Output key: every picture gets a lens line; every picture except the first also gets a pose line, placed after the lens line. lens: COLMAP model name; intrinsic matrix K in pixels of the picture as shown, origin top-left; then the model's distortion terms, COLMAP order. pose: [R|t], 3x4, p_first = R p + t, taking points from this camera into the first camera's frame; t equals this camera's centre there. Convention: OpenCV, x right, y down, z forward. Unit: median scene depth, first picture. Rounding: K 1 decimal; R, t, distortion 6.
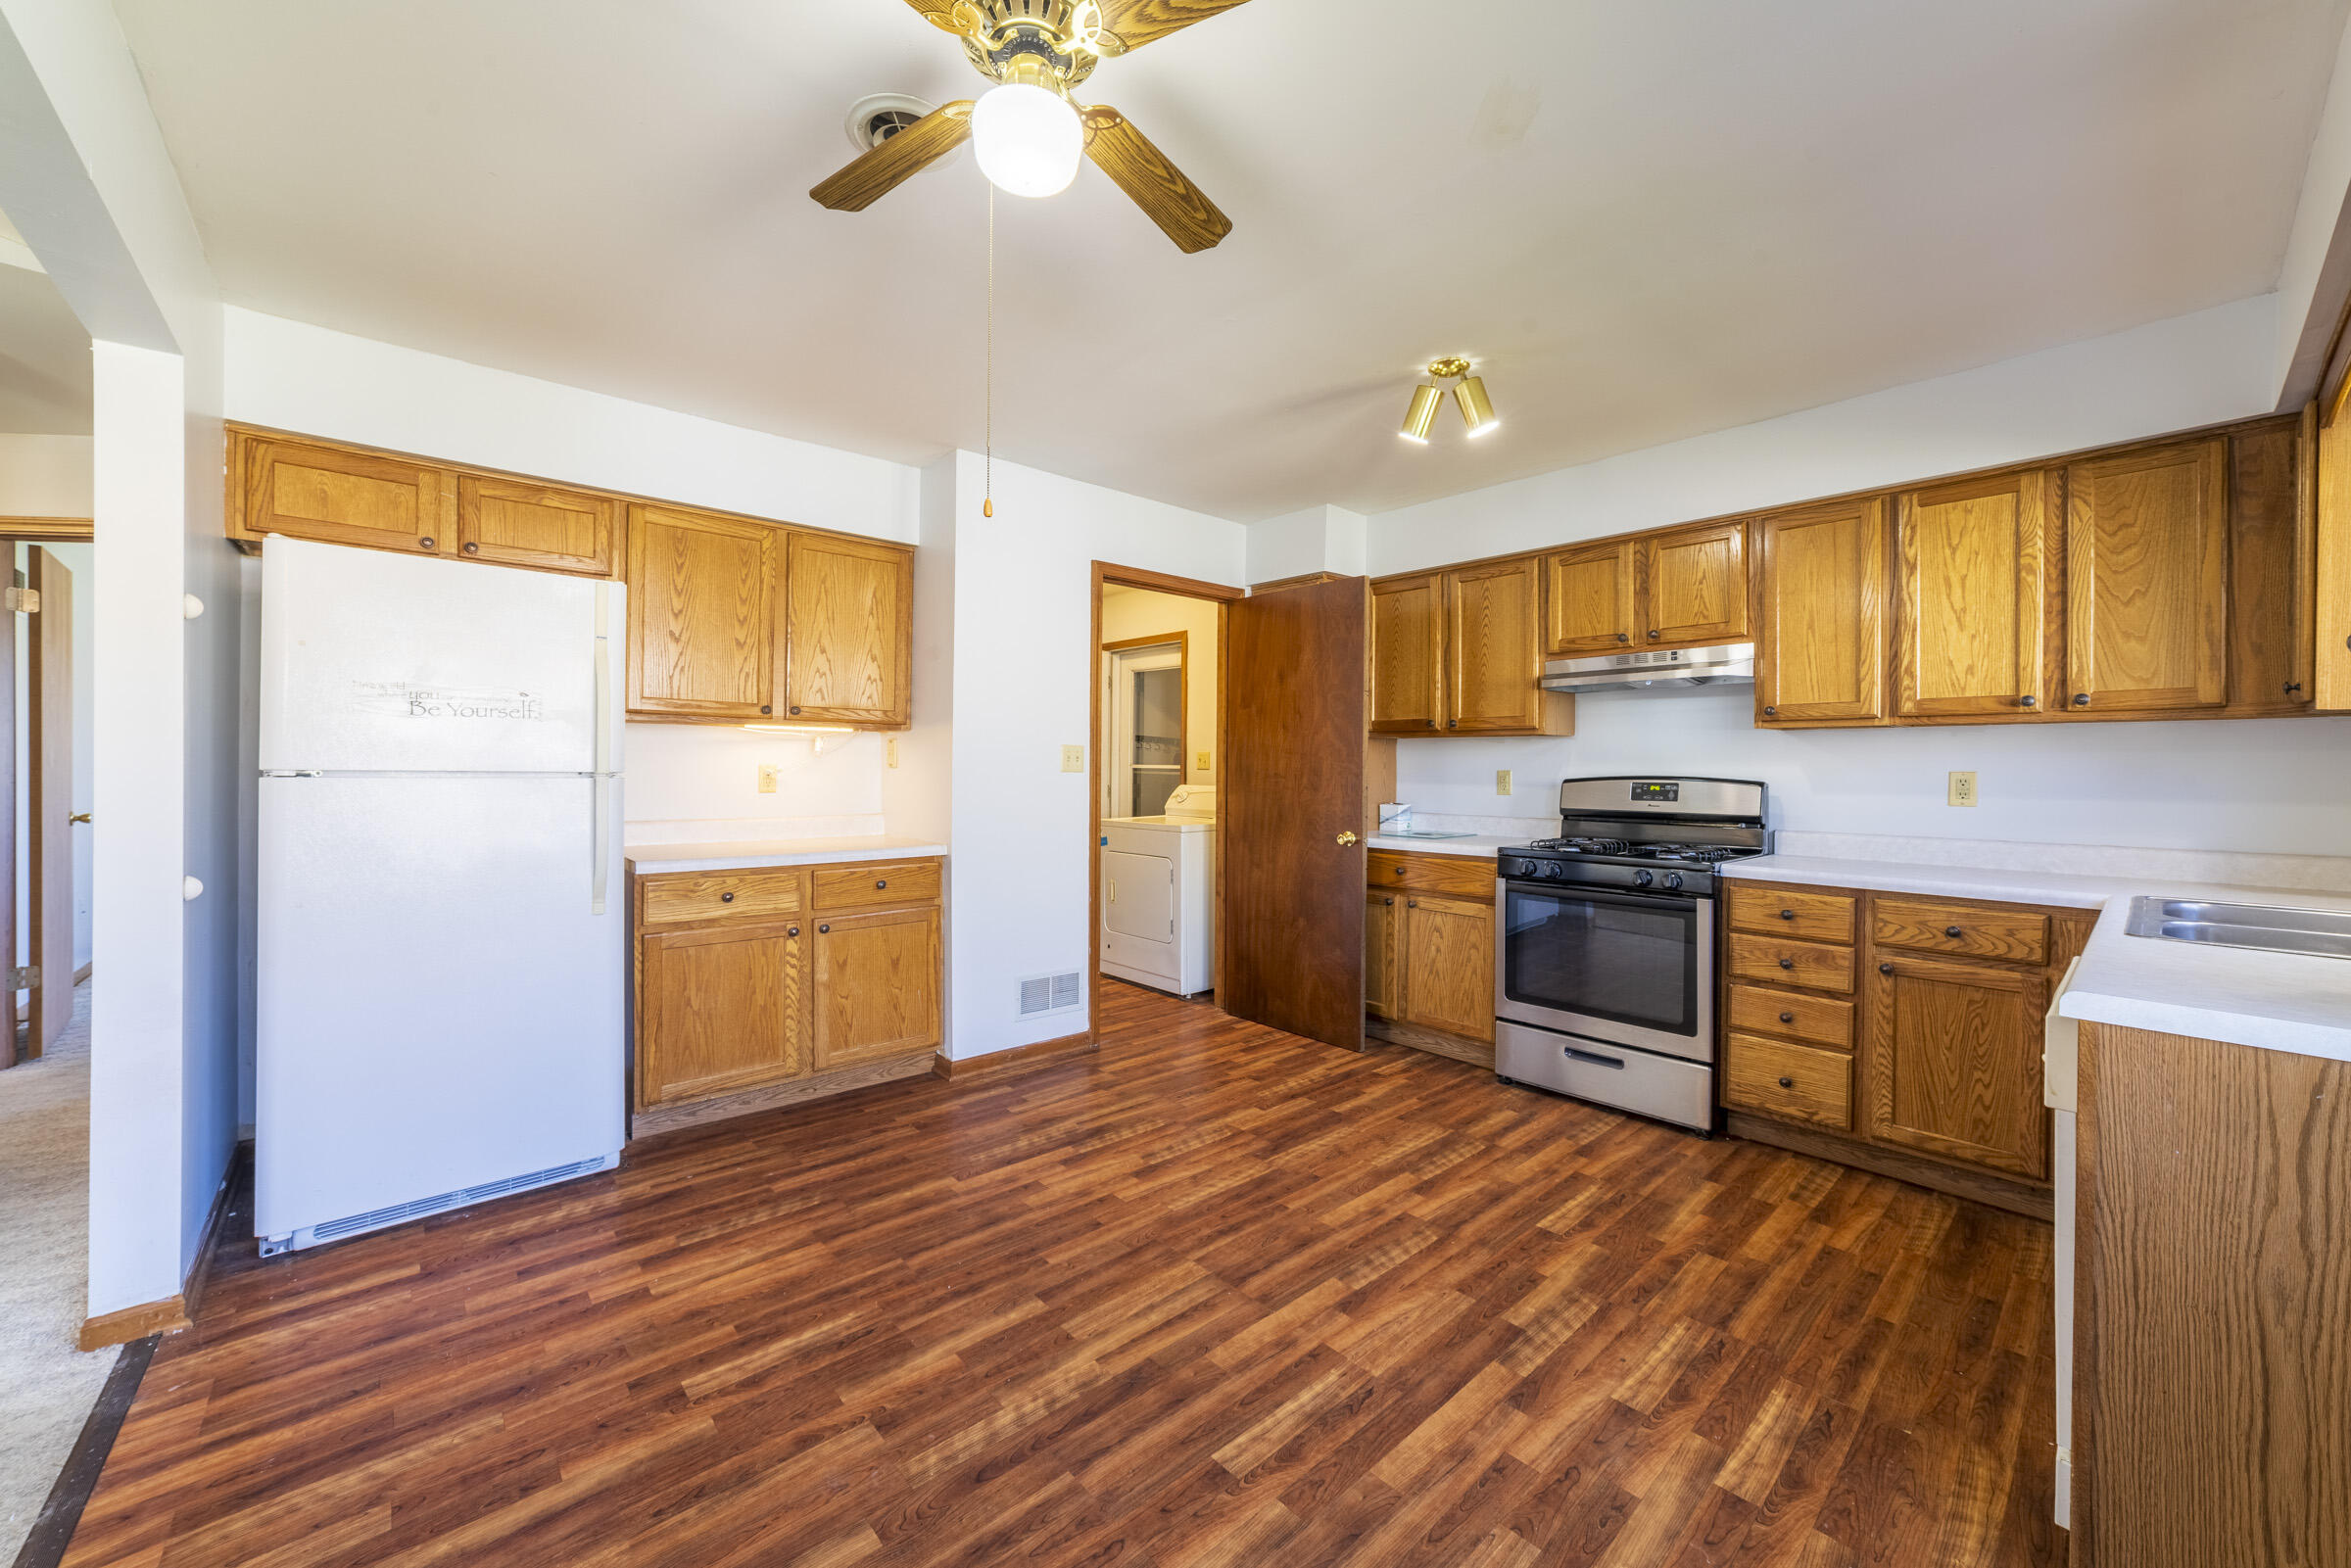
lens RADIAL K [[893.6, 0, 1162.2], [0, 893.6, 766.8], [0, 0, 1]] dist [-0.021986, 0.006799]
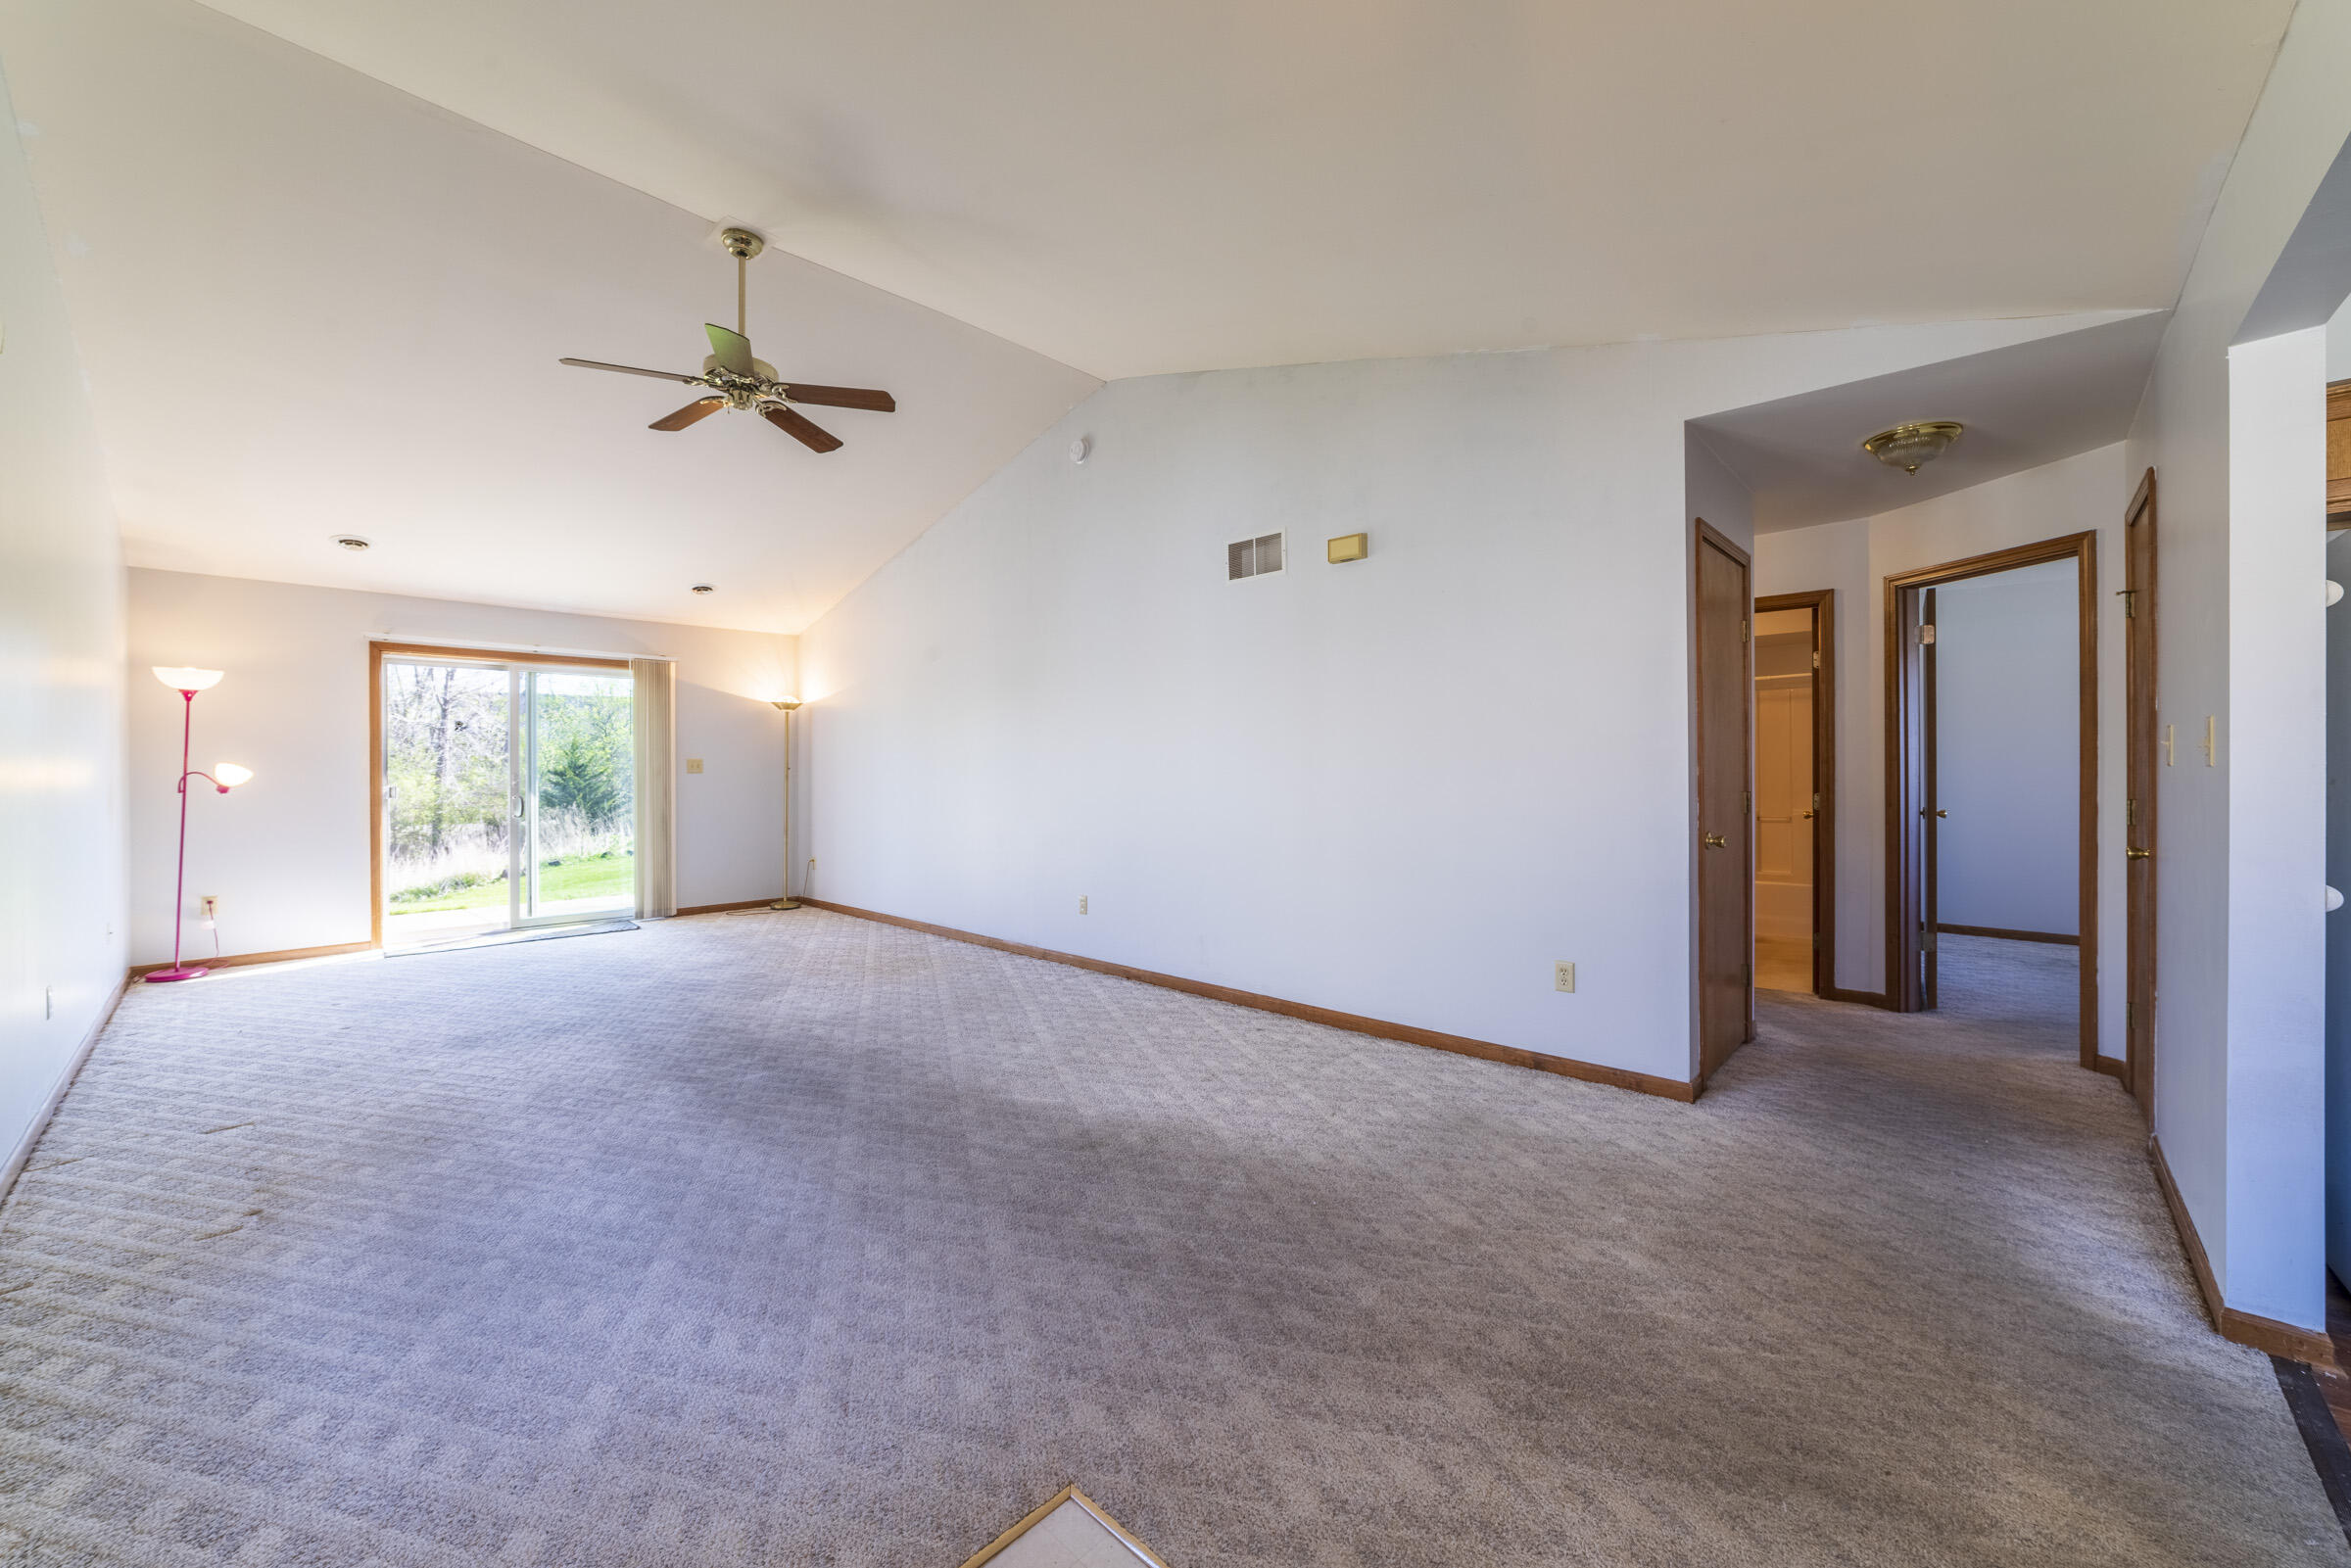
lens RADIAL K [[893.6, 0, 1168.8], [0, 893.6, 771.0], [0, 0, 1]] dist [-0.021986, 0.006799]
pose [[0.090780, -0.003948, -0.995863, -0.229773], [0.004594, 0.999983, -0.003546, -0.000072], [0.995860, -0.004253, 0.090797, -0.235344]]
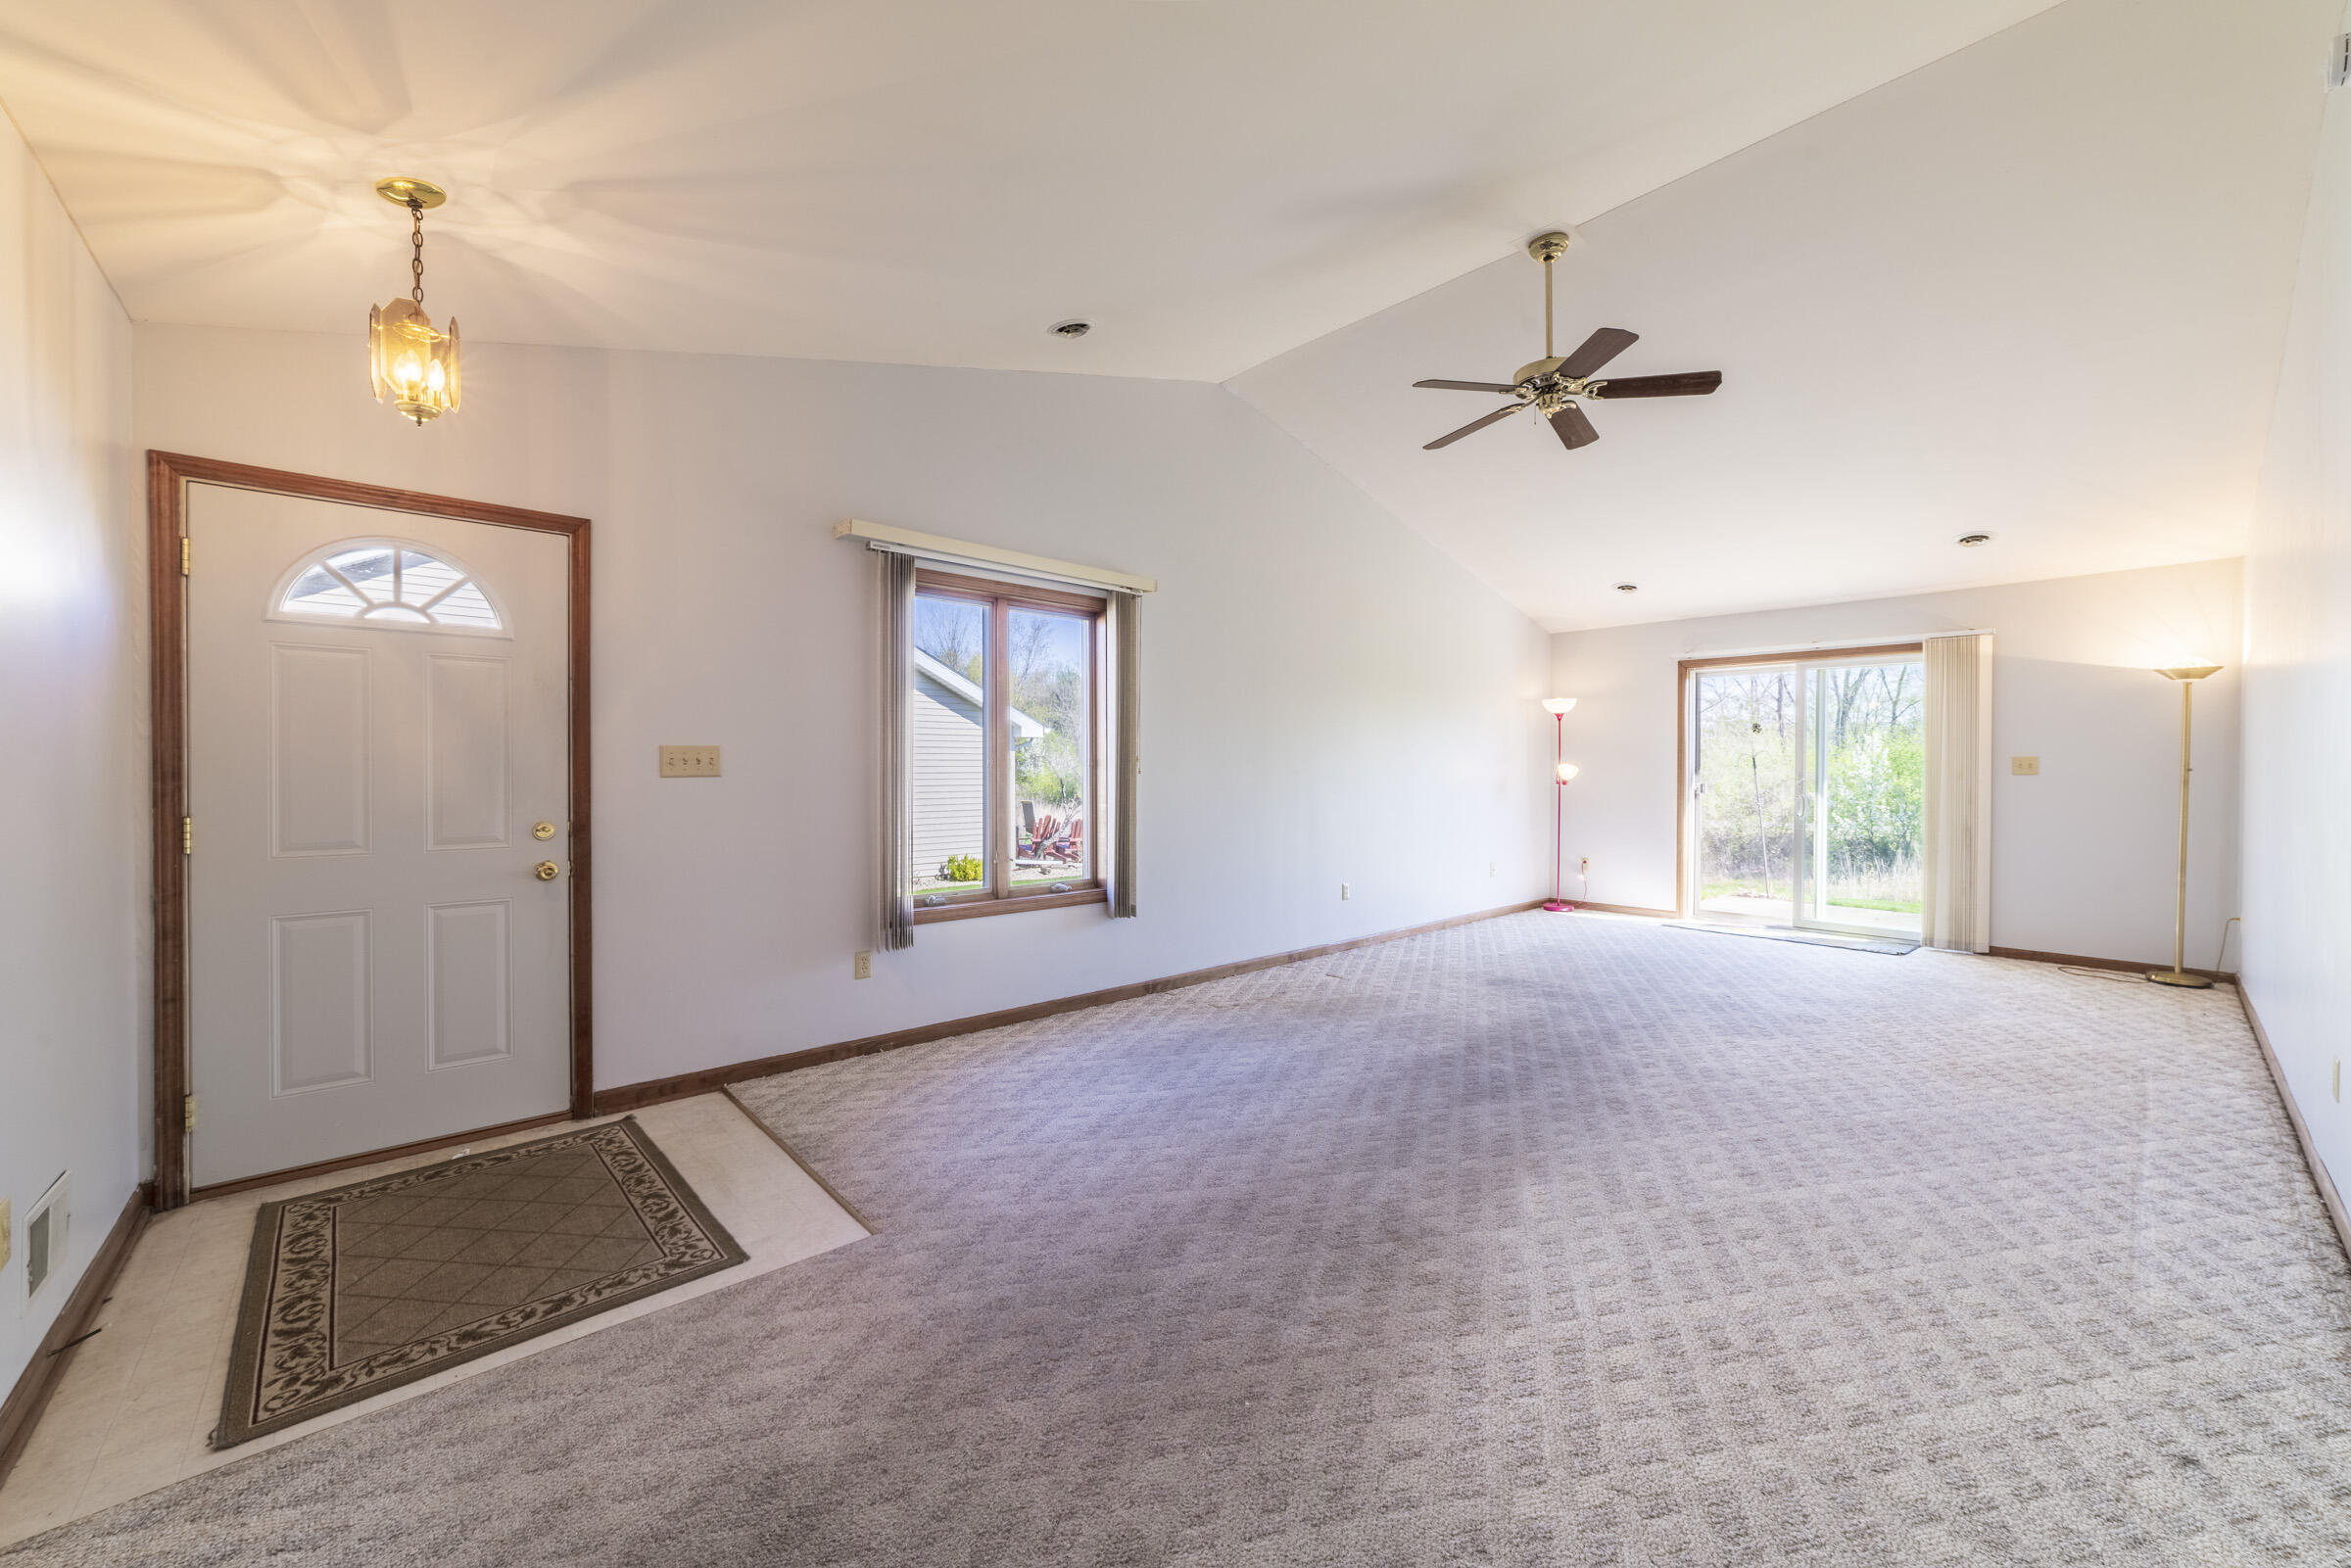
lens RADIAL K [[893.6, 0, 1170.8], [0, 893.6, 776.6], [0, 0, 1]] dist [-0.021986, 0.006799]
pose [[-0.999907, -0.007301, -0.011521, -1.155454], [-0.007410, 0.999928, 0.009440, -0.011590], [0.011451, 0.009524, -0.999889, 0.714654]]
